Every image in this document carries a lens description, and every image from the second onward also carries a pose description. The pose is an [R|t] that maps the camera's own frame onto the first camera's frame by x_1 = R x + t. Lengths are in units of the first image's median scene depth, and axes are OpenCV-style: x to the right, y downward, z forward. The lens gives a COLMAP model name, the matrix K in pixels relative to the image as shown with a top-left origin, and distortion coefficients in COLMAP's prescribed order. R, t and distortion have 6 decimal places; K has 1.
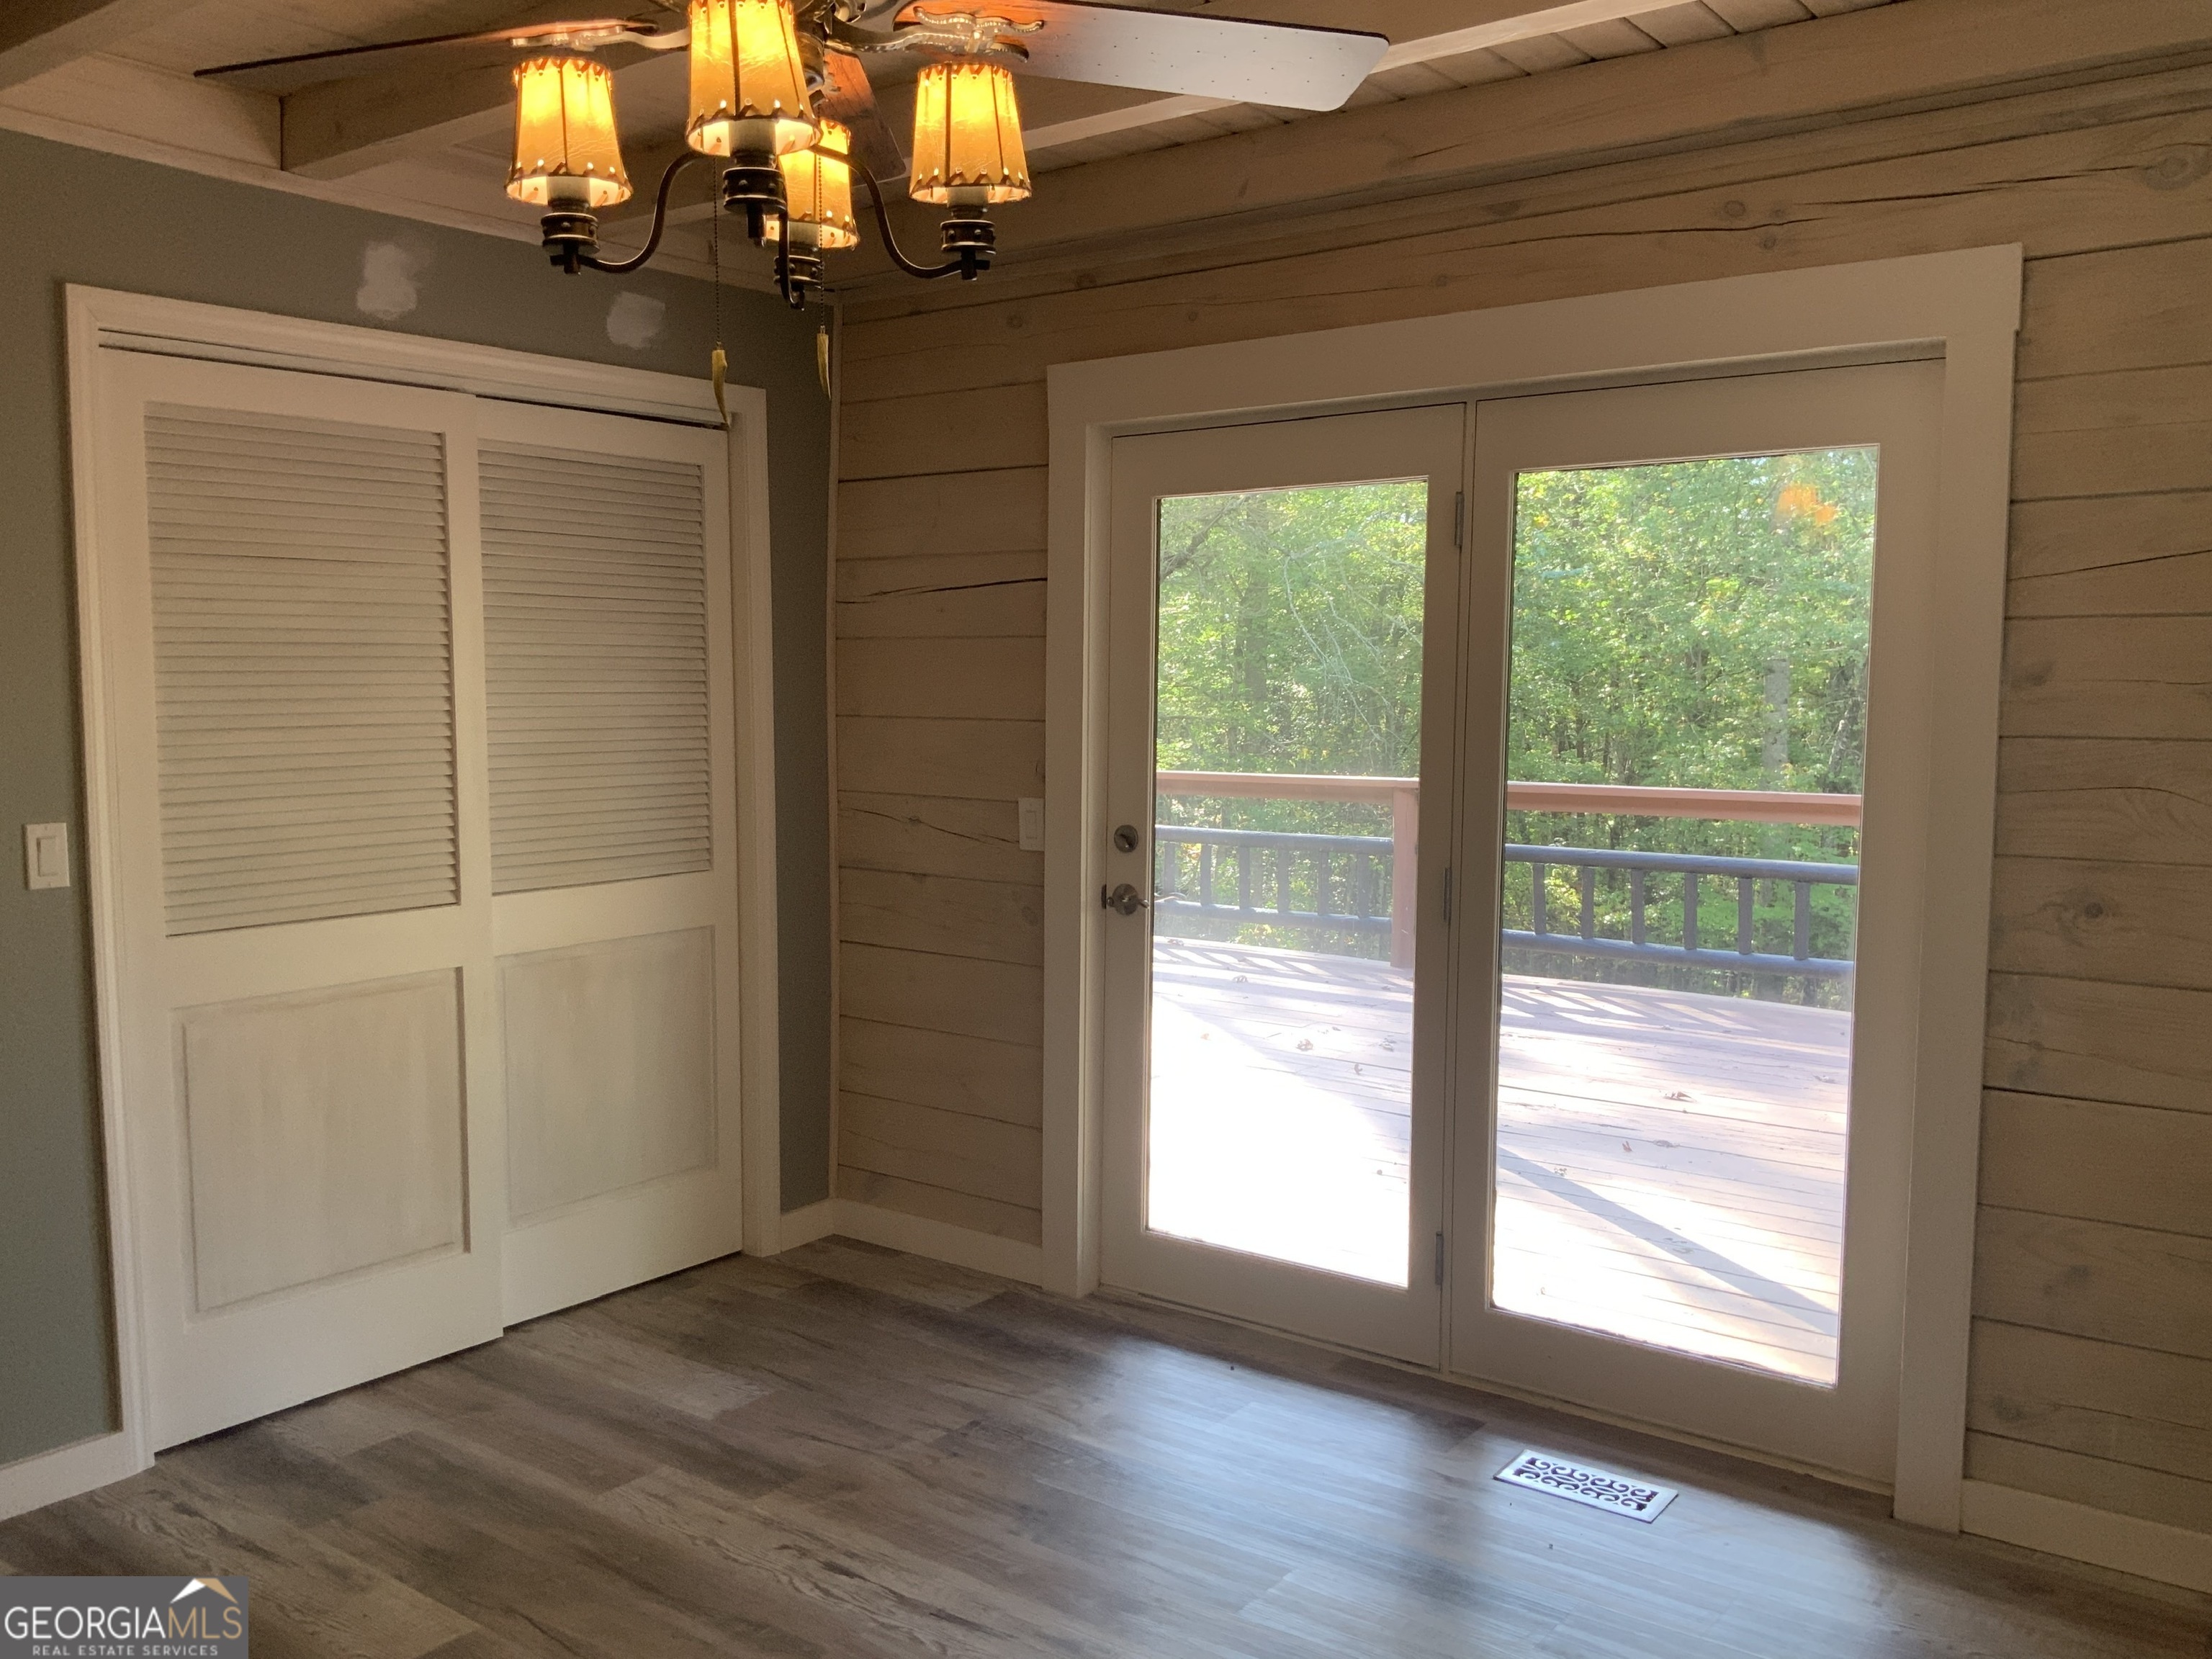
lens RADIAL K [[1842.7, 0, 1116.7], [0, 1842.7, 834.0], [0, 0, 1]] dist [0.084756, -0.144364]
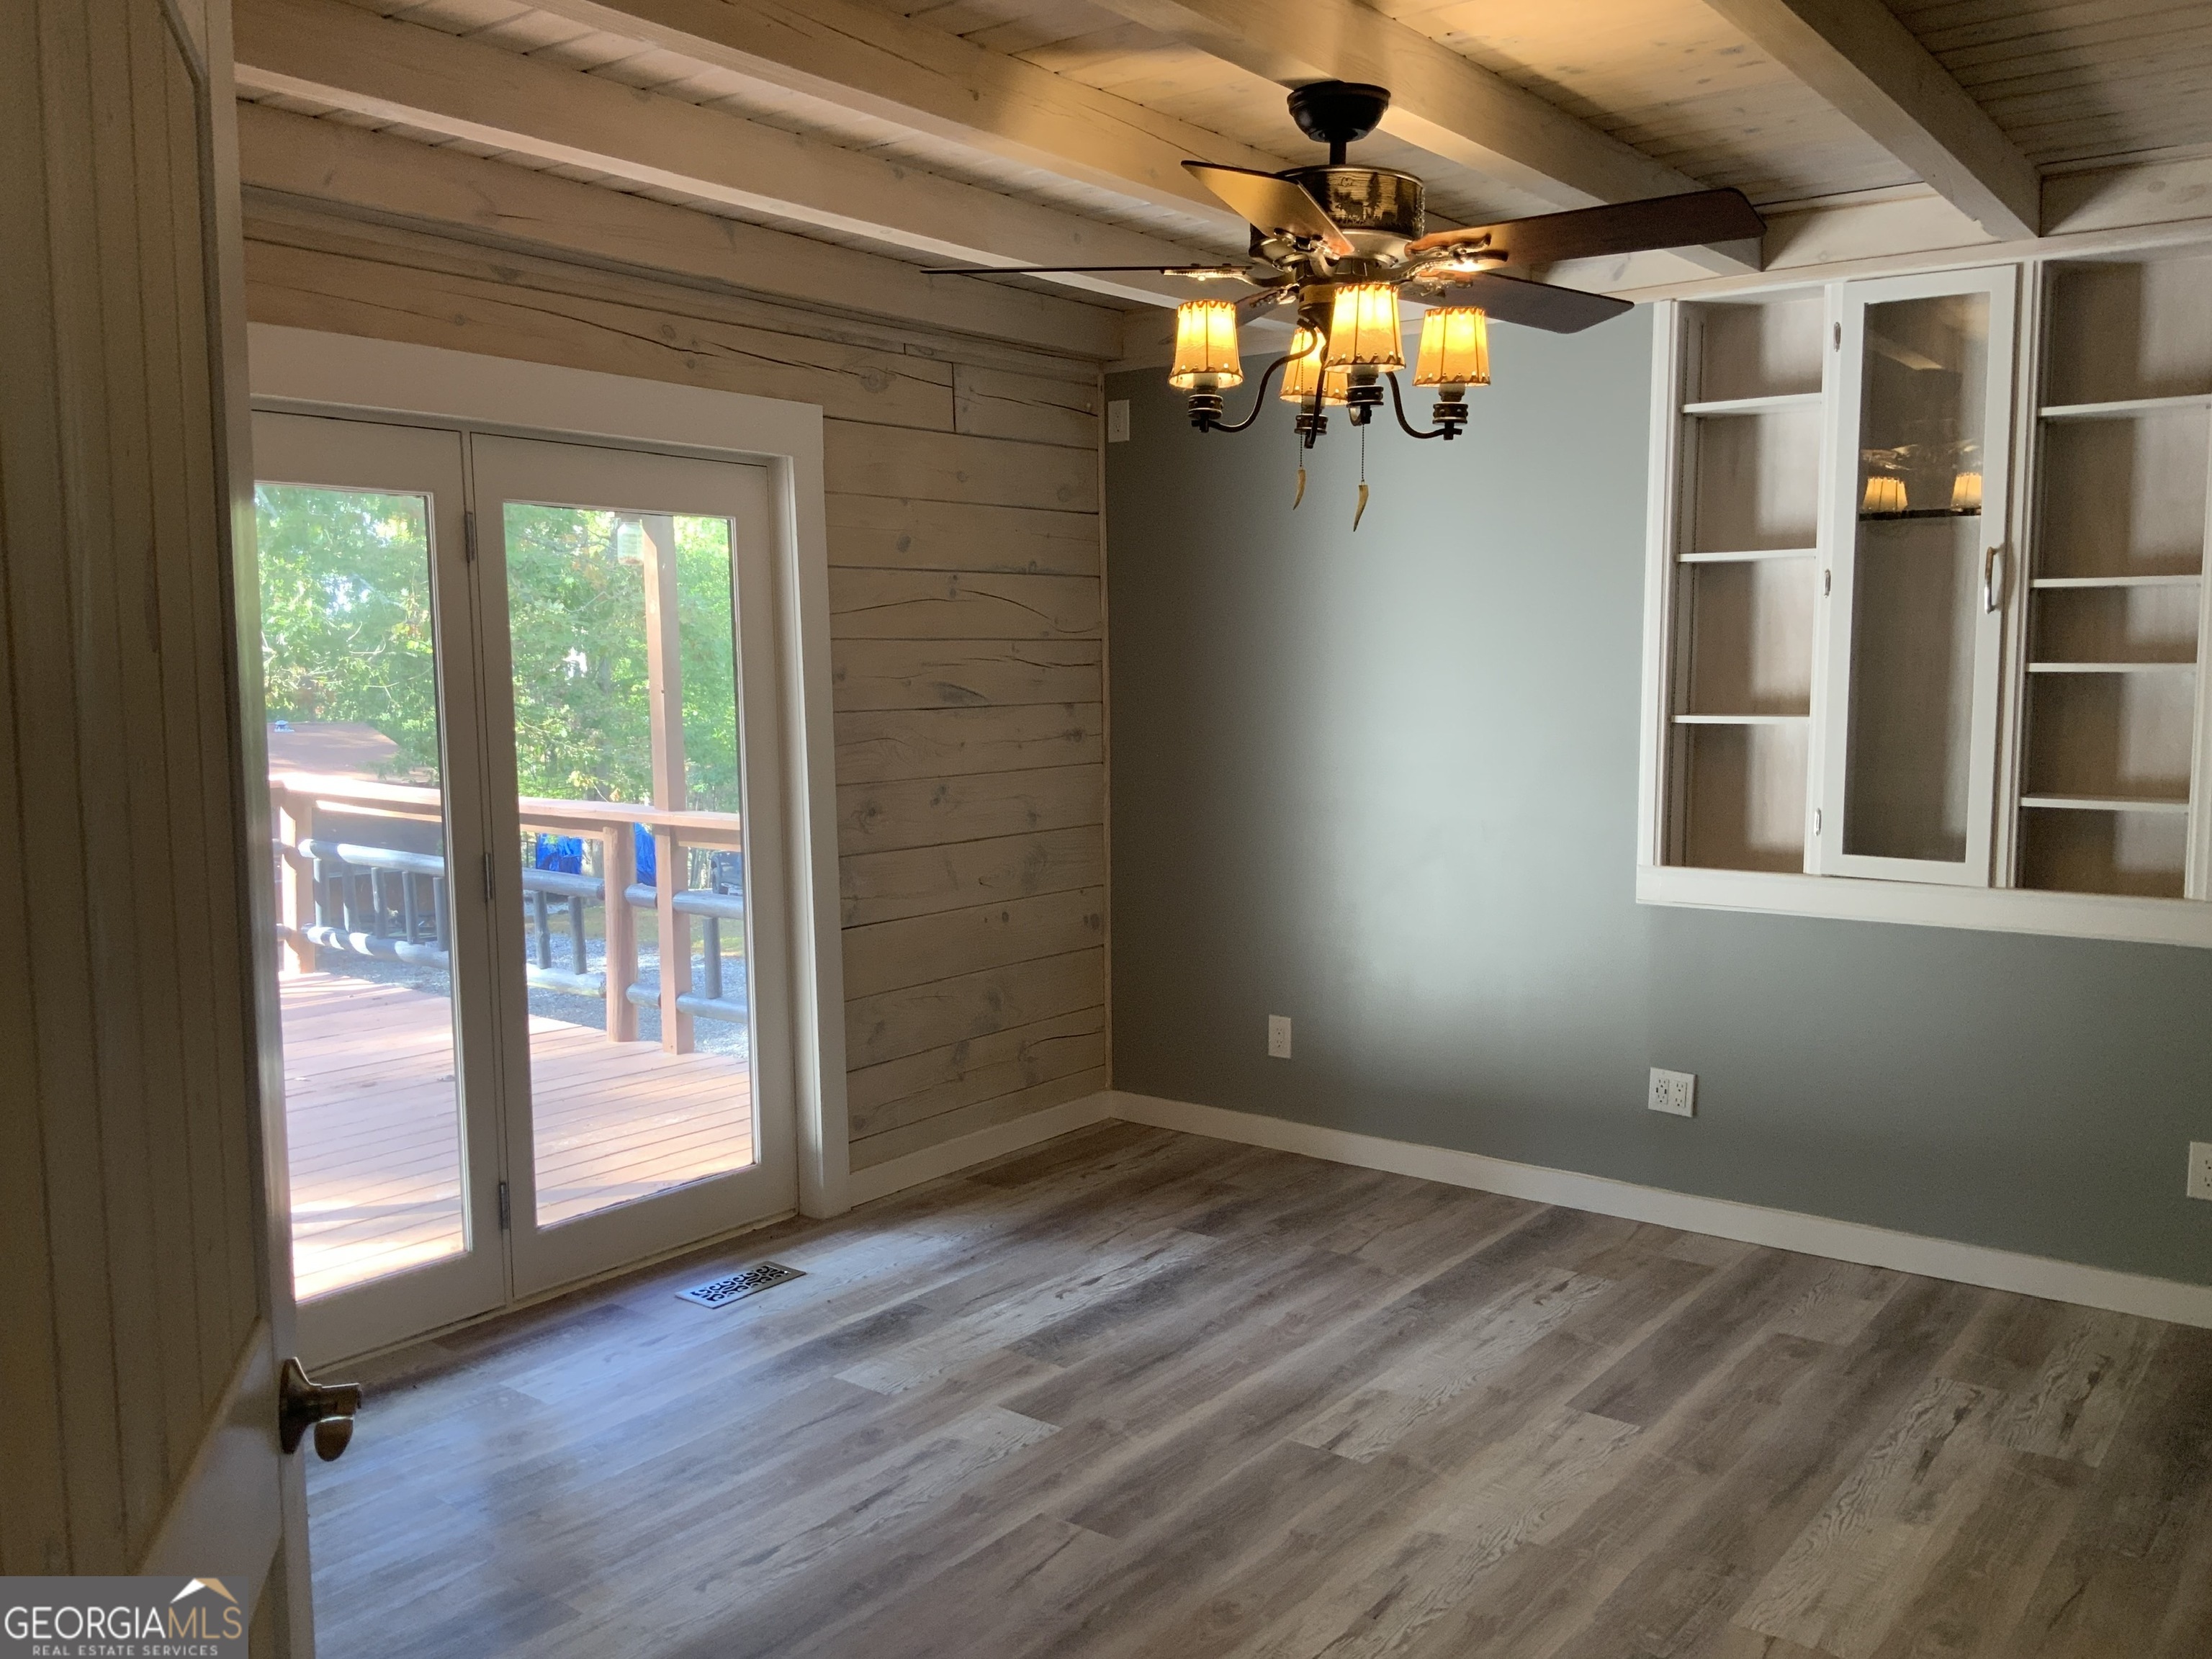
lens RADIAL K [[1842.7, 0, 1116.0], [0, 1842.7, 831.4], [0, 0, 1]] dist [0.084756, -0.144364]
pose [[-0.001284, -0.103533, 0.994625, -1.028669], [0.088819, 0.990683, 0.103238, -0.085149], [-0.996047, 0.088474, 0.007924, 0.685866]]
